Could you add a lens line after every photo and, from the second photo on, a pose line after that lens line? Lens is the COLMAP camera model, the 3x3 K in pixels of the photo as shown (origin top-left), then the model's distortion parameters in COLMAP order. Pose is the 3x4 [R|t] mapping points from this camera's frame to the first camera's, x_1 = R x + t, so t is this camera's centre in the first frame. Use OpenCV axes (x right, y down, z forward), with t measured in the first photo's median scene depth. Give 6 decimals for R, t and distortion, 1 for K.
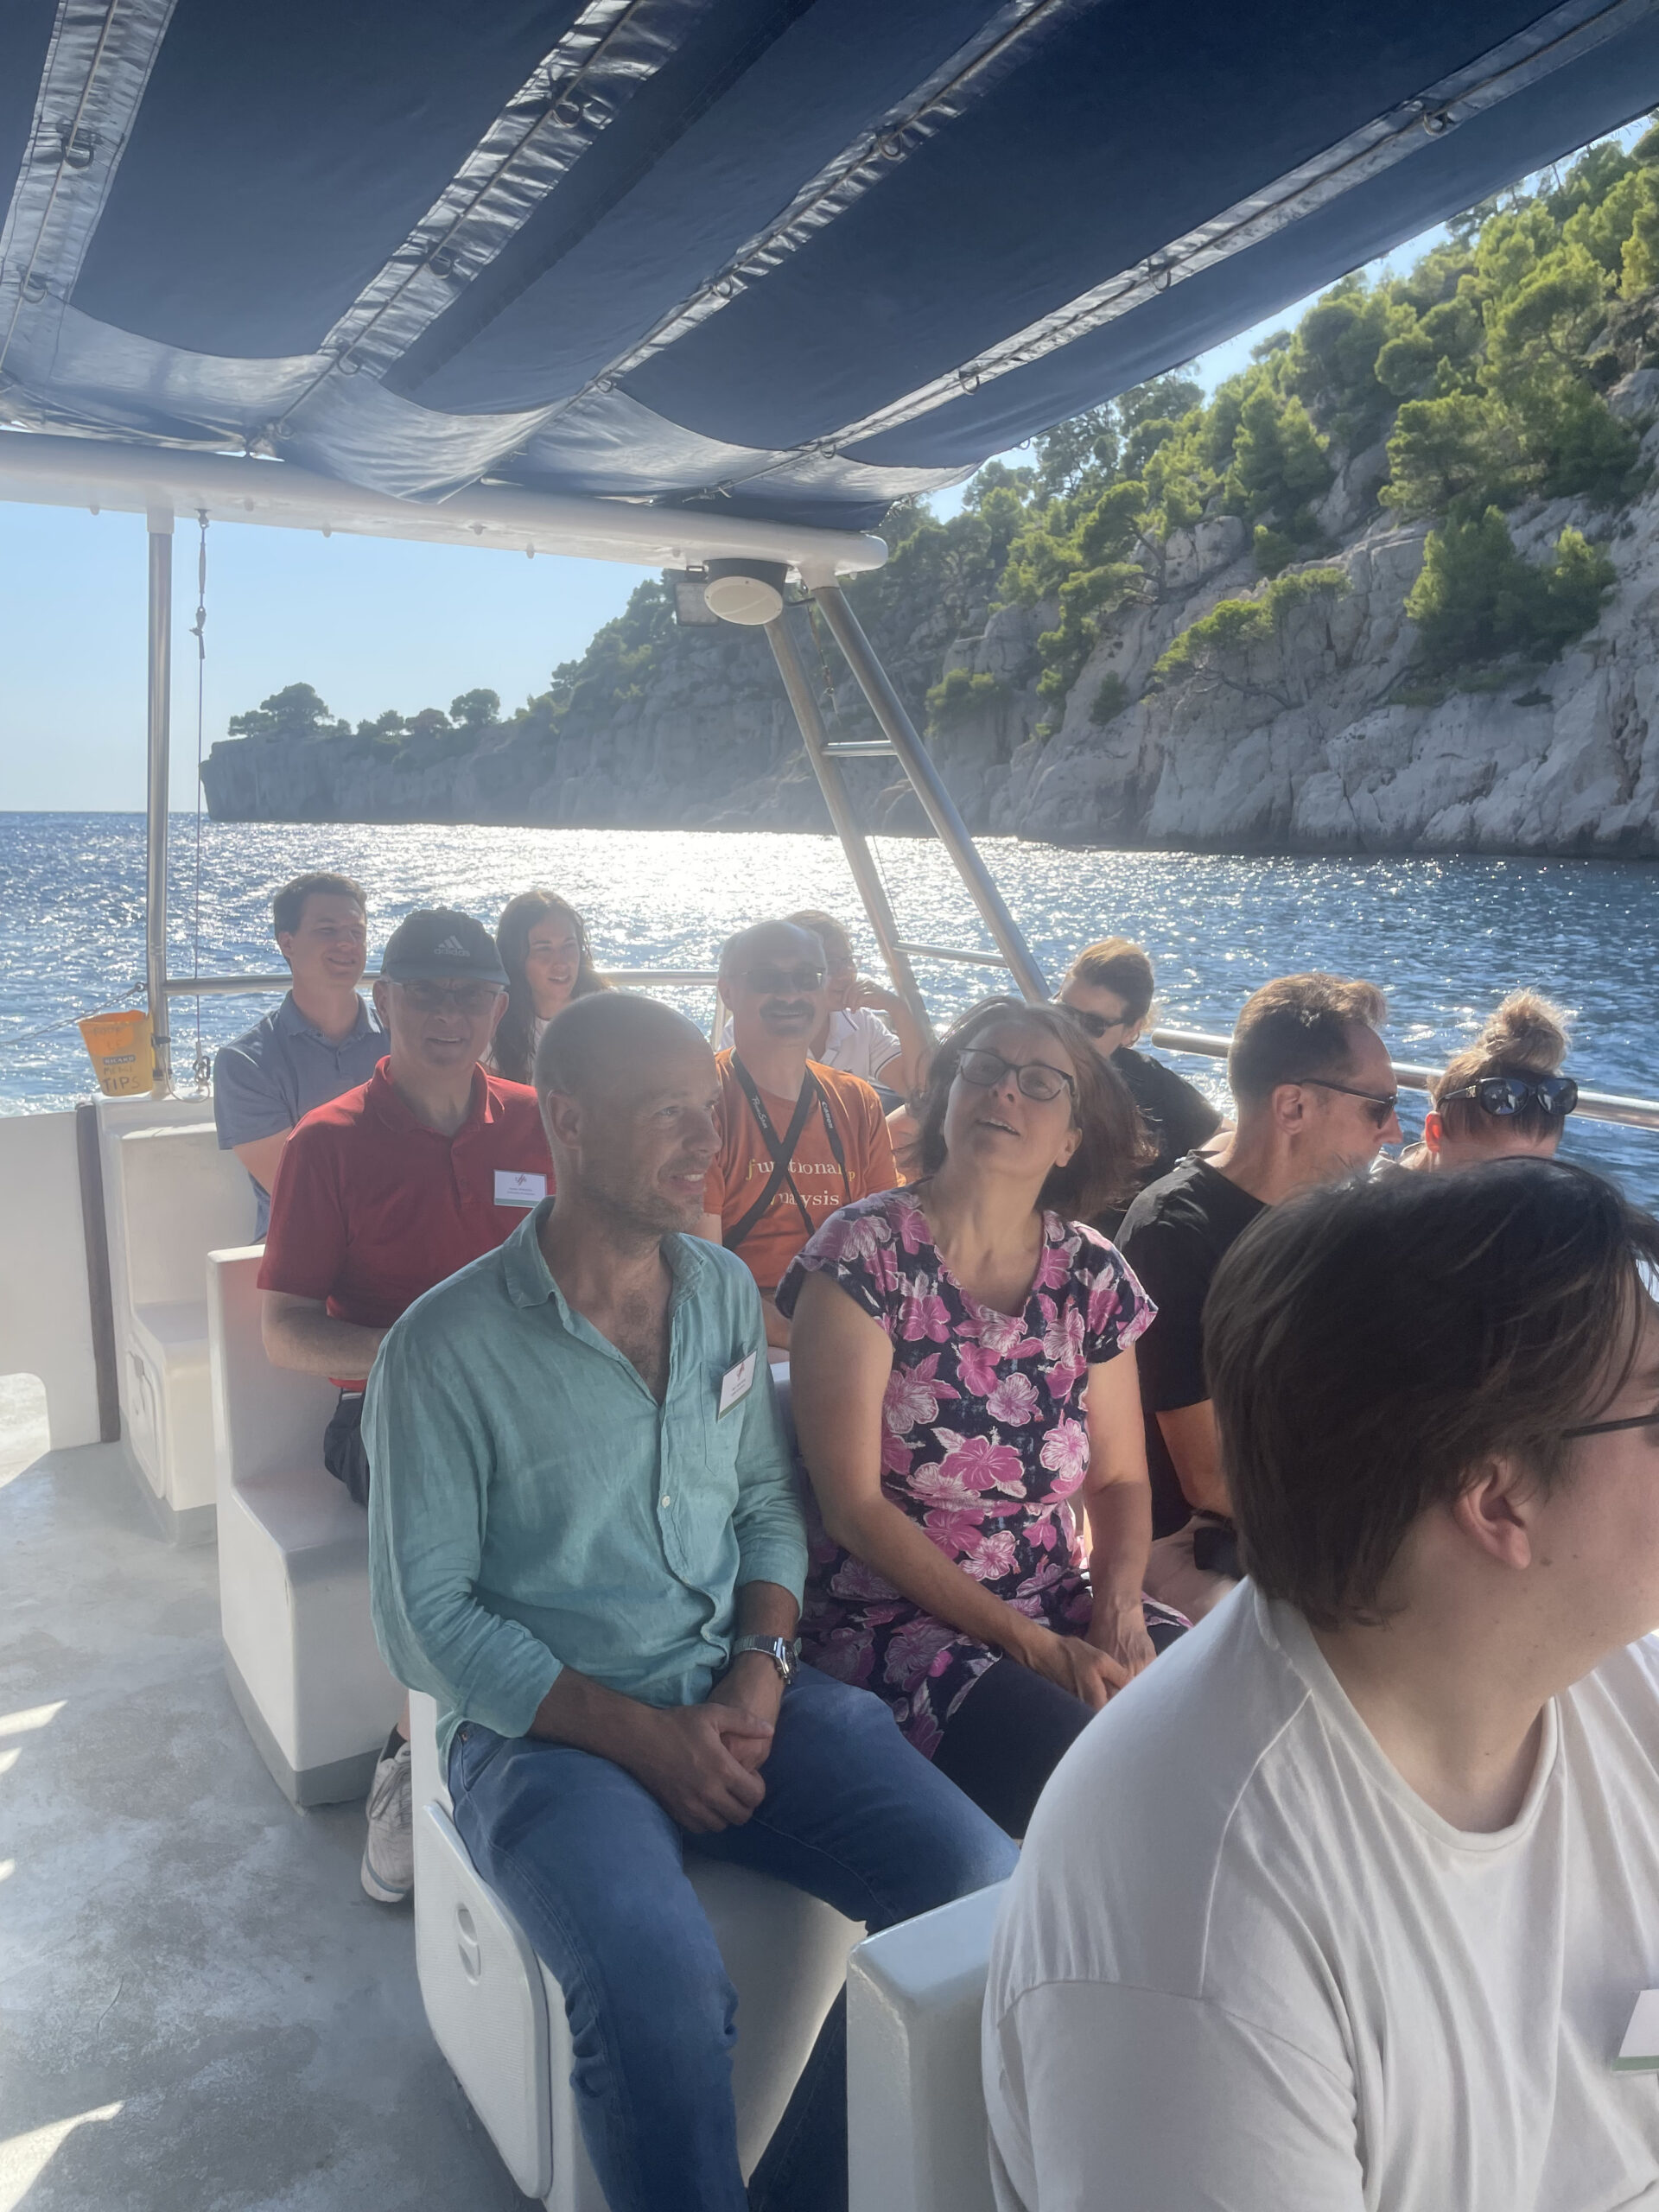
lens RADIAL K [[1691.6, 0, 829.5], [0, 1691.6, 1106.0], [0, 0, 1]] dist [0.110179, -0.136092]
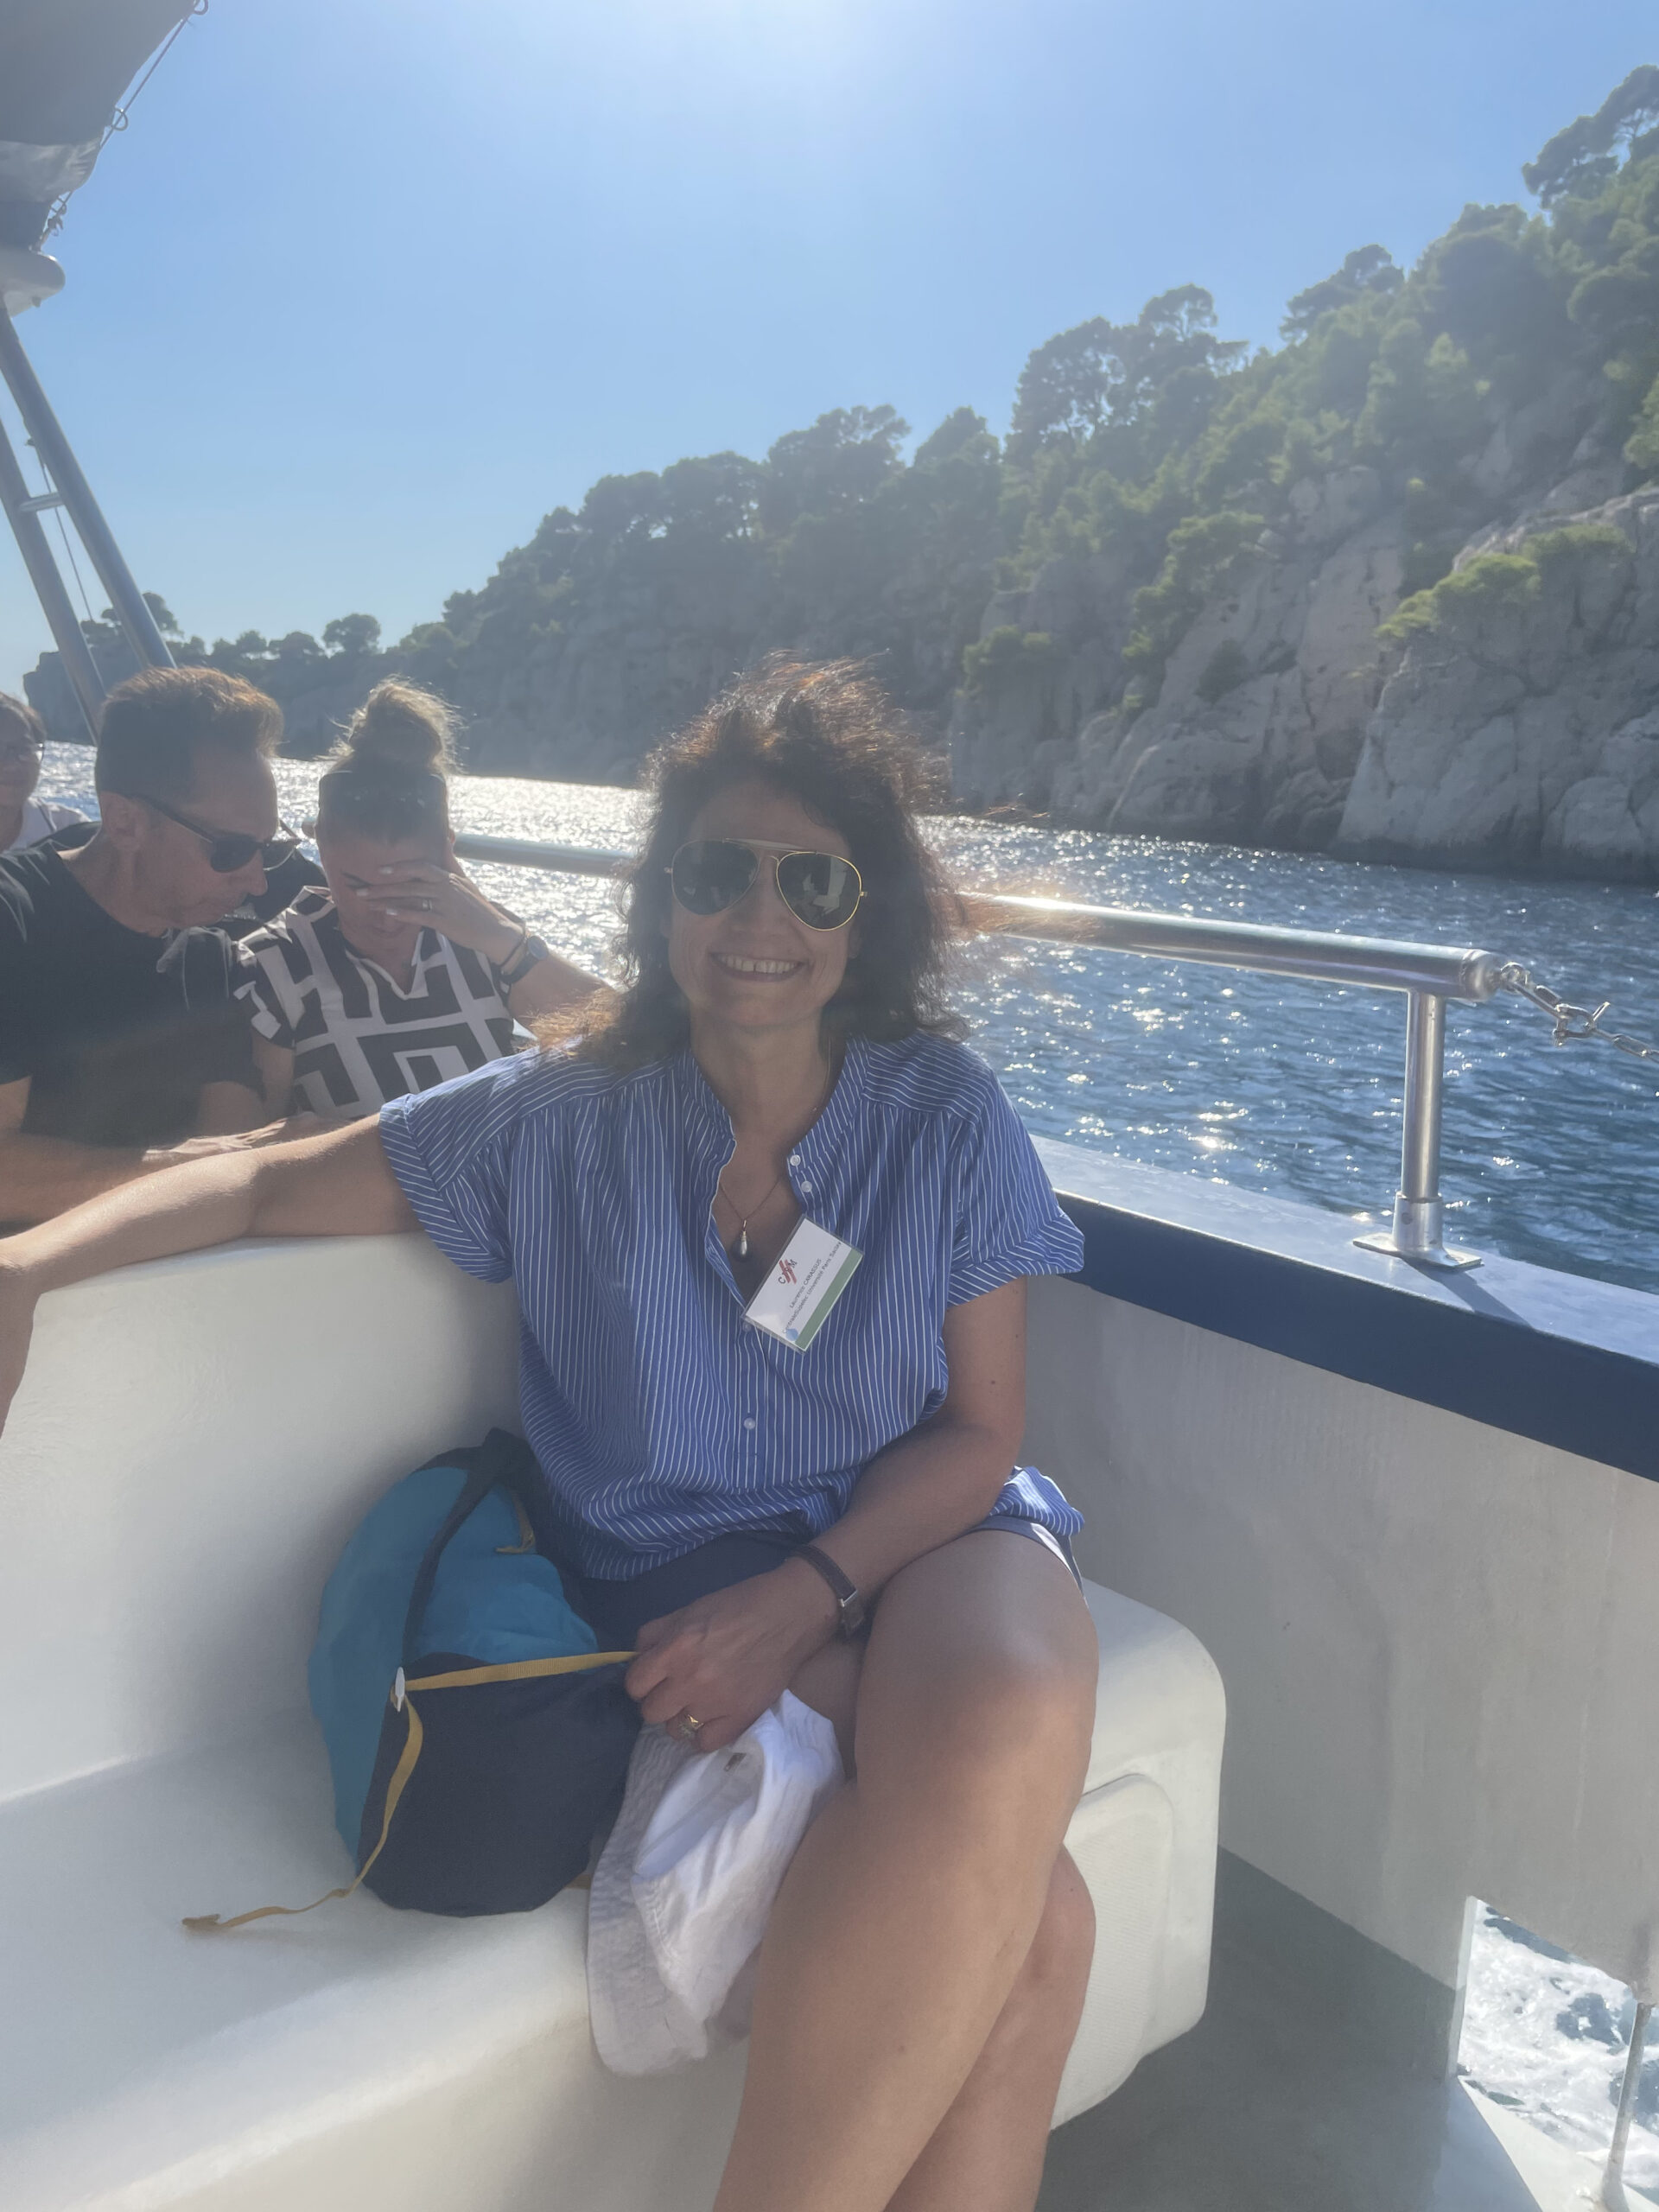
lens RADIAL K [[1691.6, 0, 829.5], [0, 1691.6, 1106.0], [0, 0, 1]] dist [0.110179, -0.136092]
pose [[0.993192, 0.045650, 0.107170, -0.109070], [-0.047629, 0.998737, 0.015981, -0.026550], [-0.106305, -0.020977, 0.994112, 0.168250]]
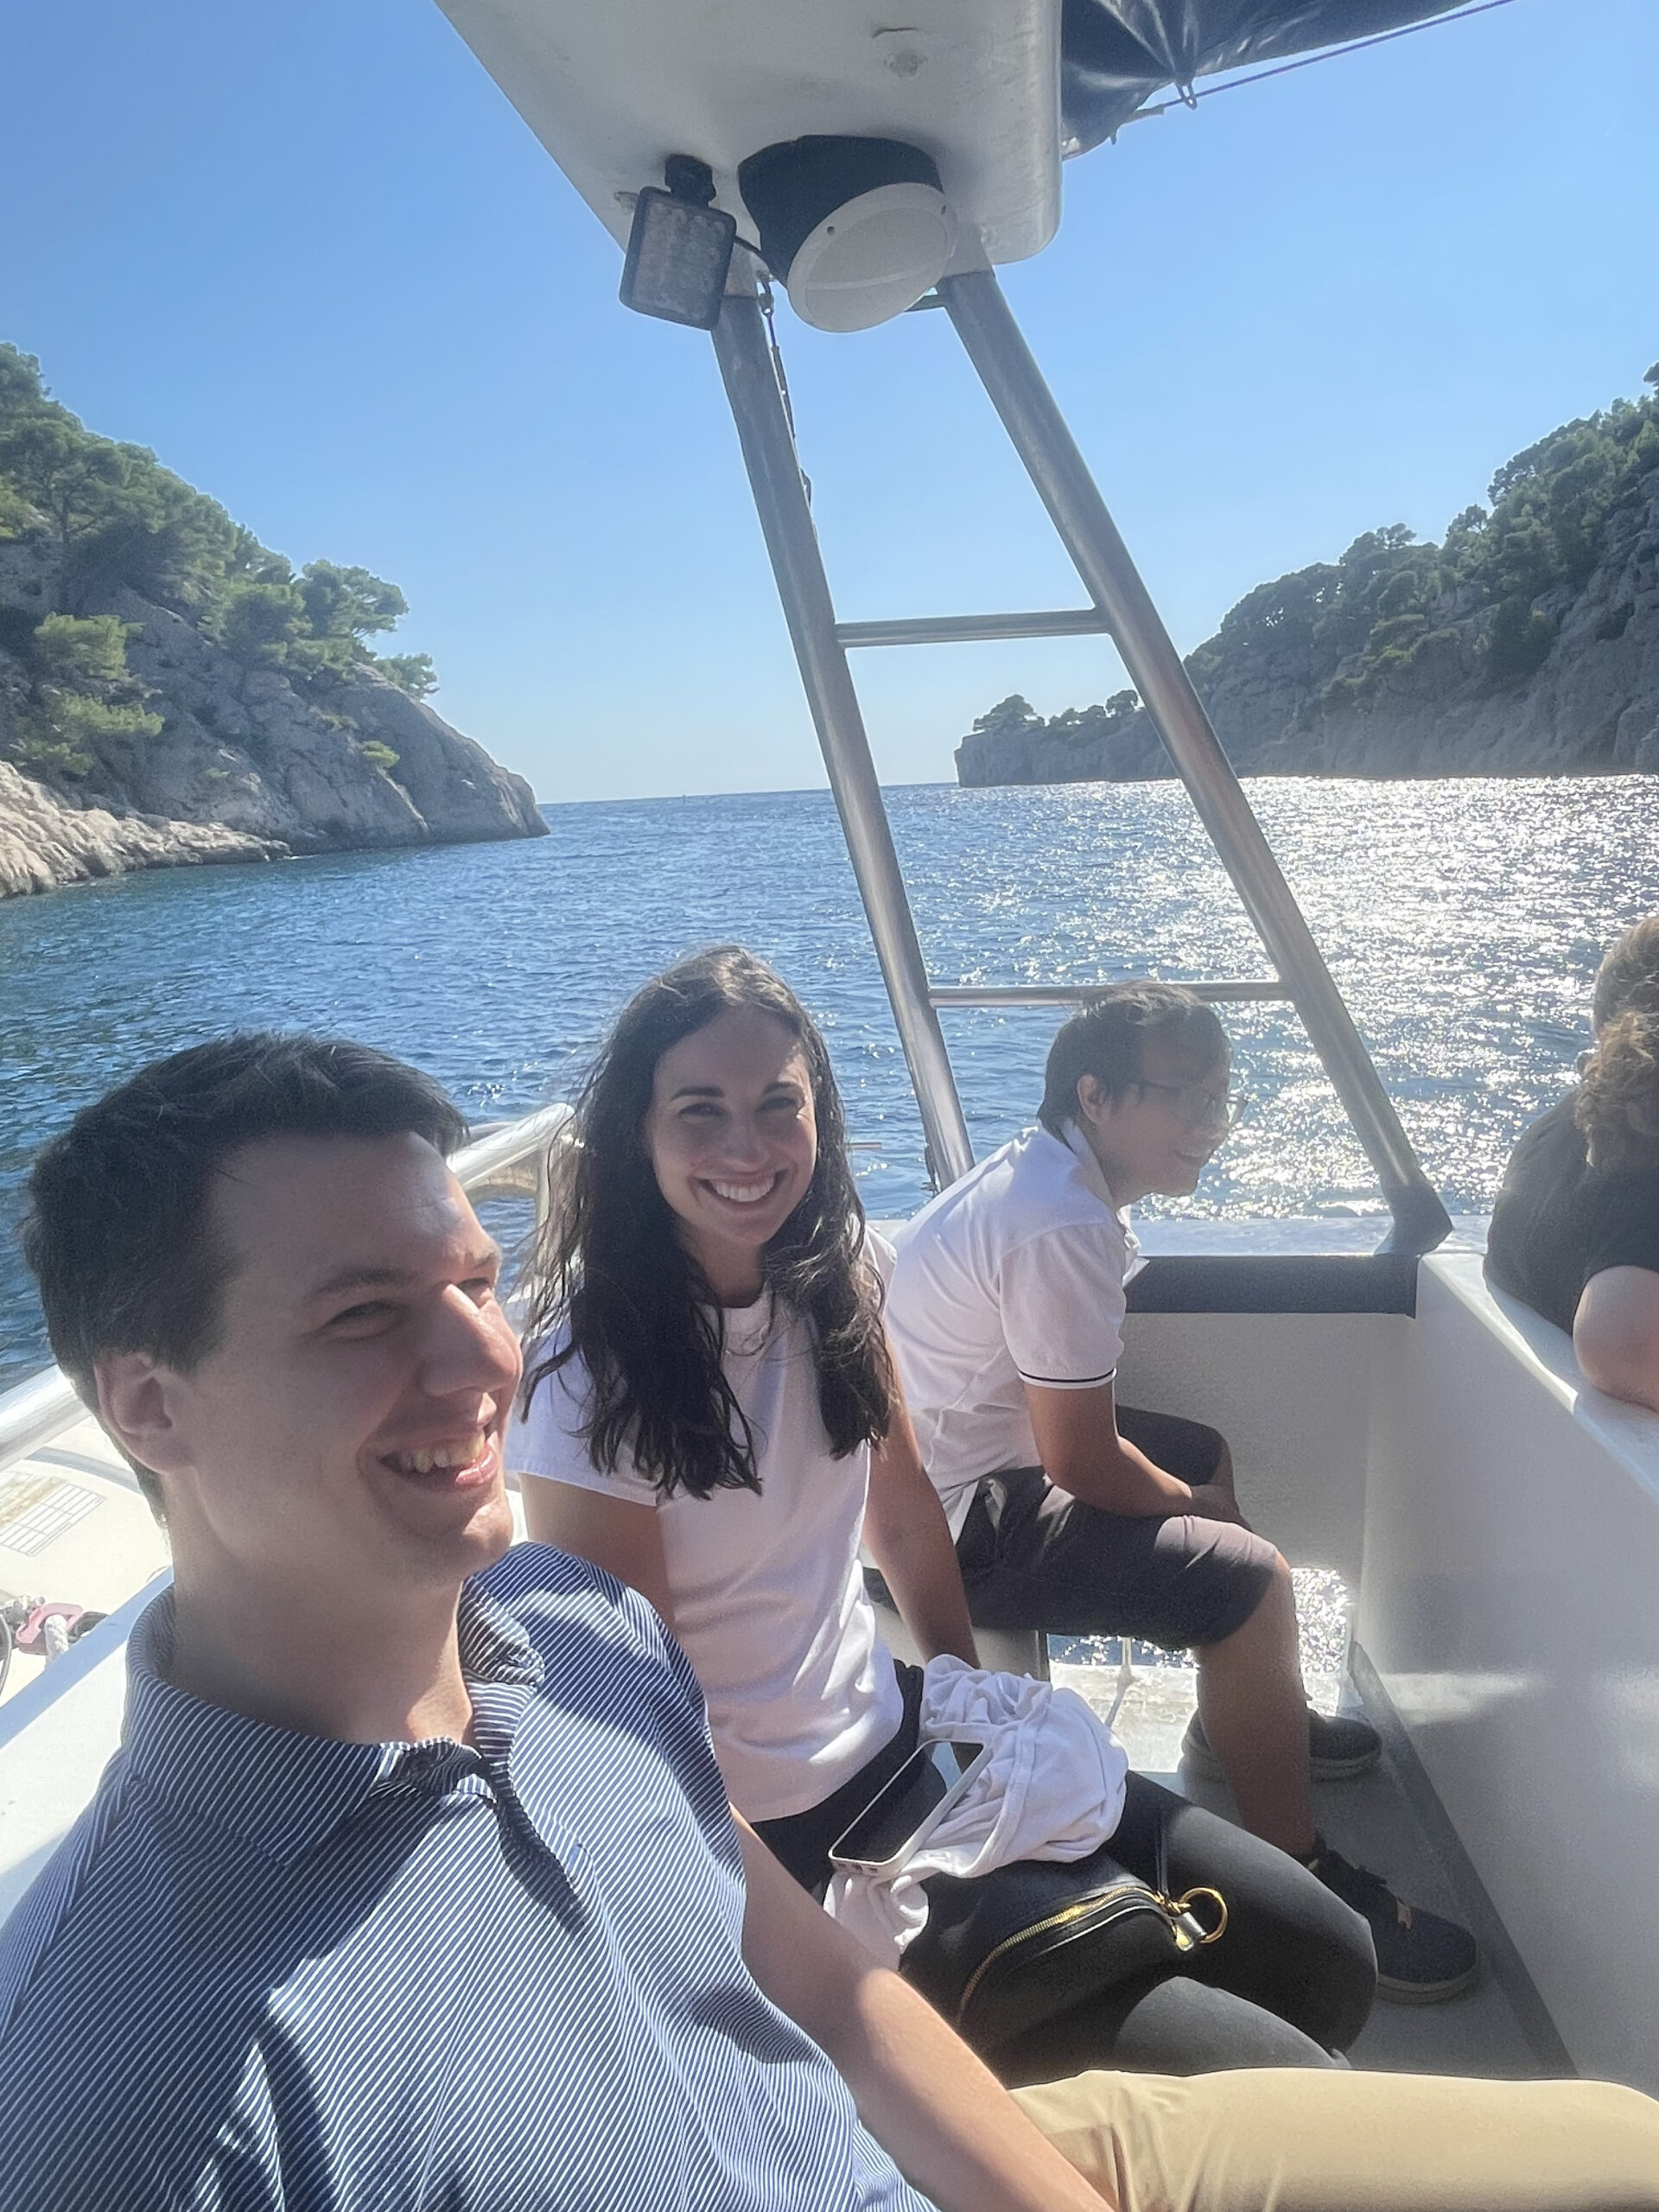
lens RADIAL K [[1362.2, 0, 829.5], [0, 1362.2, 1106.0], [0, 0, 1]] dist [-0.006436, -0.000805]
pose [[0.897005, 0.056658, -0.438374, 0.275522], [-0.025736, 0.996763, 0.076167, 0.093213], [0.441270, -0.057040, 0.895560, -0.532391]]
